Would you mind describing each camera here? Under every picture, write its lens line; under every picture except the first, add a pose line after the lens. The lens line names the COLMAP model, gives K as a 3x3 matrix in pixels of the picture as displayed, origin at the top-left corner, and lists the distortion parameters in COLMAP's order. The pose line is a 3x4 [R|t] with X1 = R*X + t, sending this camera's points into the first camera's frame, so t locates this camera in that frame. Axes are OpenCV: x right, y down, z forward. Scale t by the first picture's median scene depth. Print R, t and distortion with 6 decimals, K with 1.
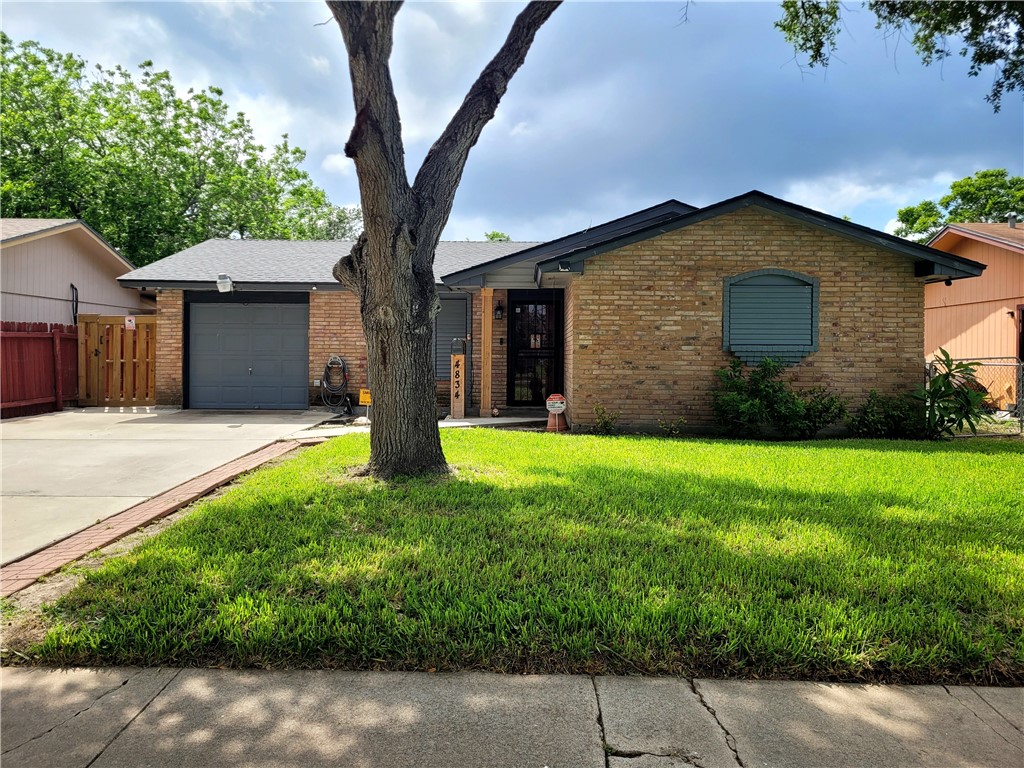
lens RADIAL K [[770.6, 0, 513.2], [0, 770.6, 383.3], [0, 0, 1]] dist [0.012482, 0.001361]
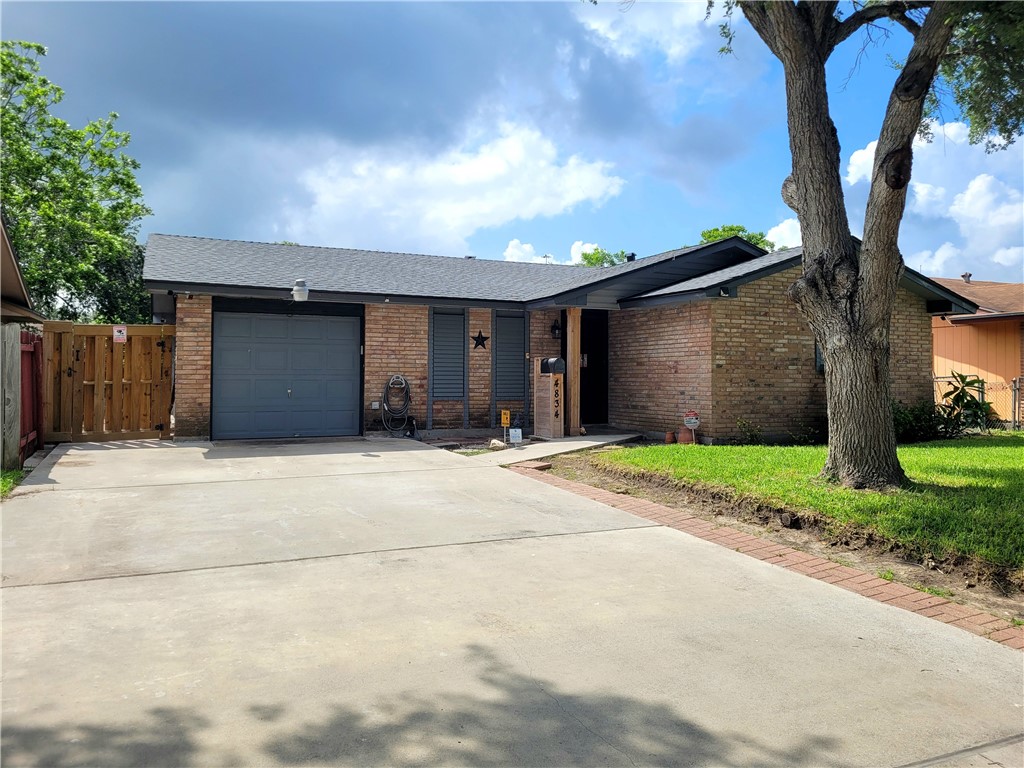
lens RADIAL K [[770.6, 0, 513.2], [0, 770.6, 382.2], [0, 0, 1]] dist [0.012482, 0.001361]
pose [[0.900465, -0.005717, 0.434891, -0.641802], [0.017453, 0.999583, -0.022997, -0.005008], [-0.434578, 0.028298, 0.900190, 0.151020]]
